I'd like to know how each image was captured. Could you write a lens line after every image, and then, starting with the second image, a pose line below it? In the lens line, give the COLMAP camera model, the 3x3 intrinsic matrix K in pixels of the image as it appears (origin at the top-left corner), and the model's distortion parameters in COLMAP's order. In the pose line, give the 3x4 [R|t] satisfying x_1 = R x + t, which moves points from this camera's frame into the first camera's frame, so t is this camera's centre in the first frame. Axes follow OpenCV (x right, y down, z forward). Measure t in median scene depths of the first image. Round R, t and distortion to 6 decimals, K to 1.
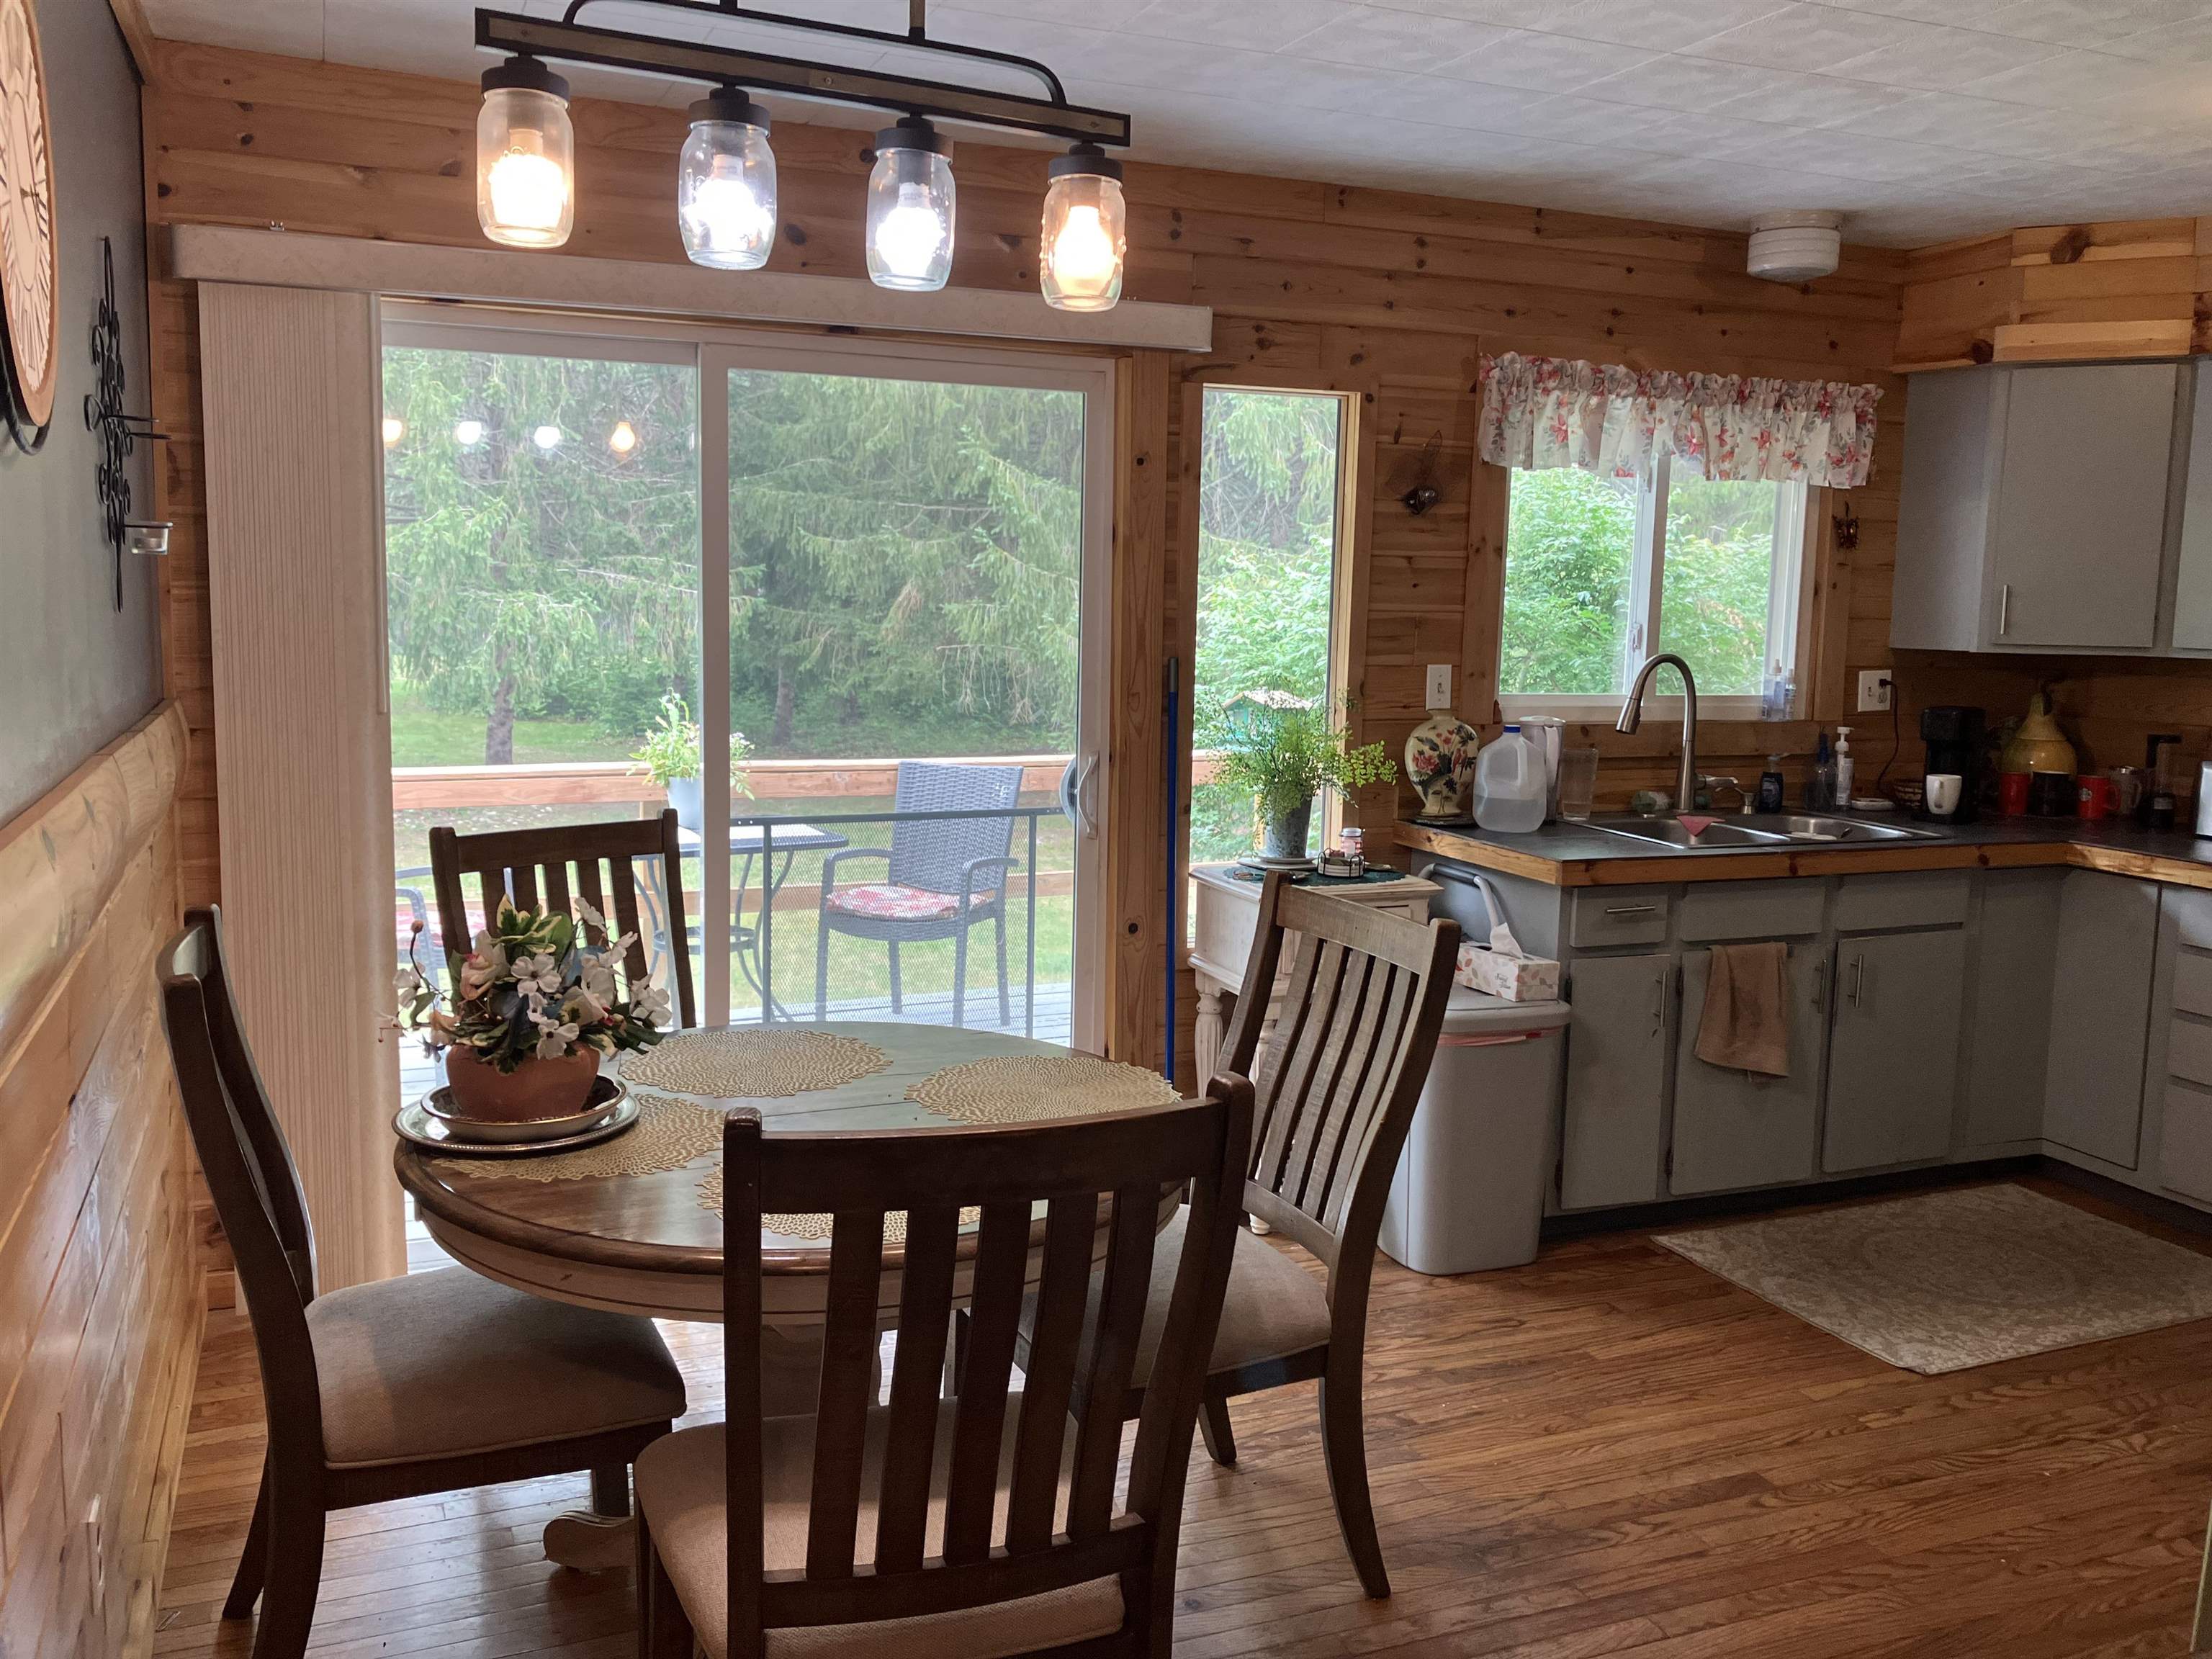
lens RADIAL K [[1820.4, 0, 1106.0], [0, 1820.4, 829.5], [0, 0, 1]] dist [0.023470, -0.010268]
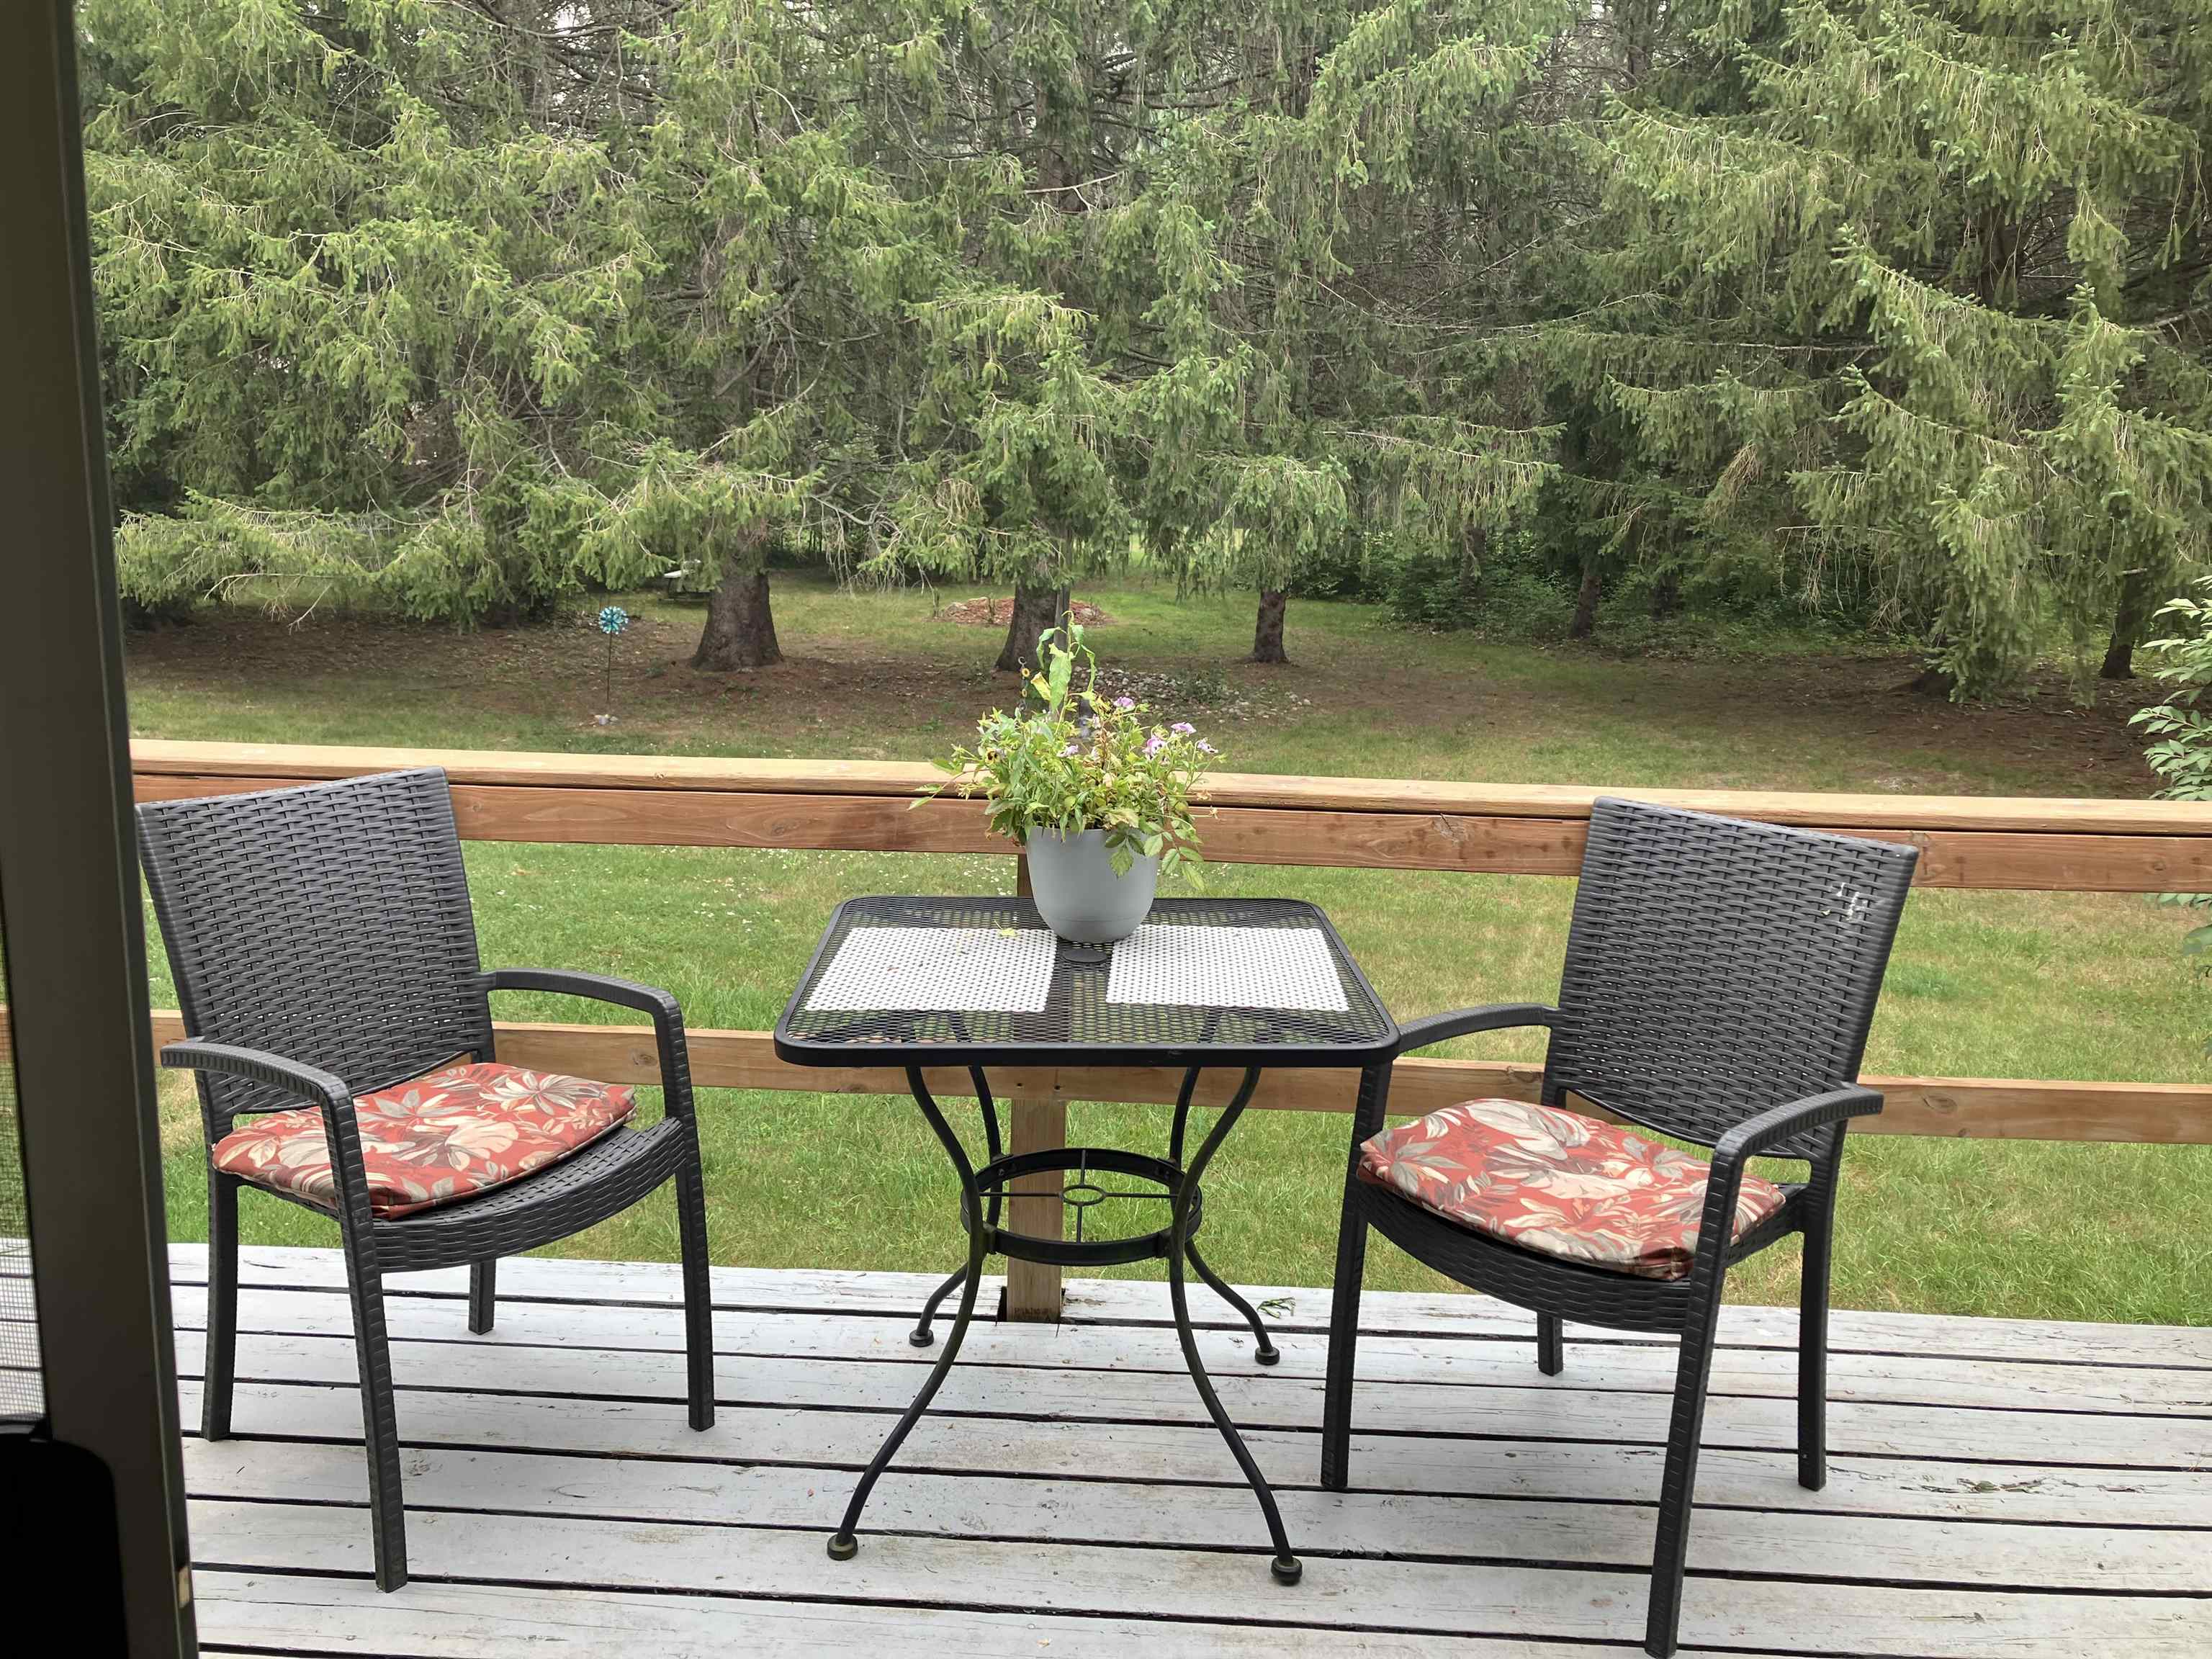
lens RADIAL K [[1820.4, 0, 1106.0], [0, 1820.4, 829.5], [0, 0, 1]] dist [0.023470, -0.010268]
pose [[0.903430, 0.087110, -0.419792, -0.012630], [-0.058629, 0.995045, 0.080303, -0.017470], [0.424707, -0.047936, 0.904061, 0.161787]]
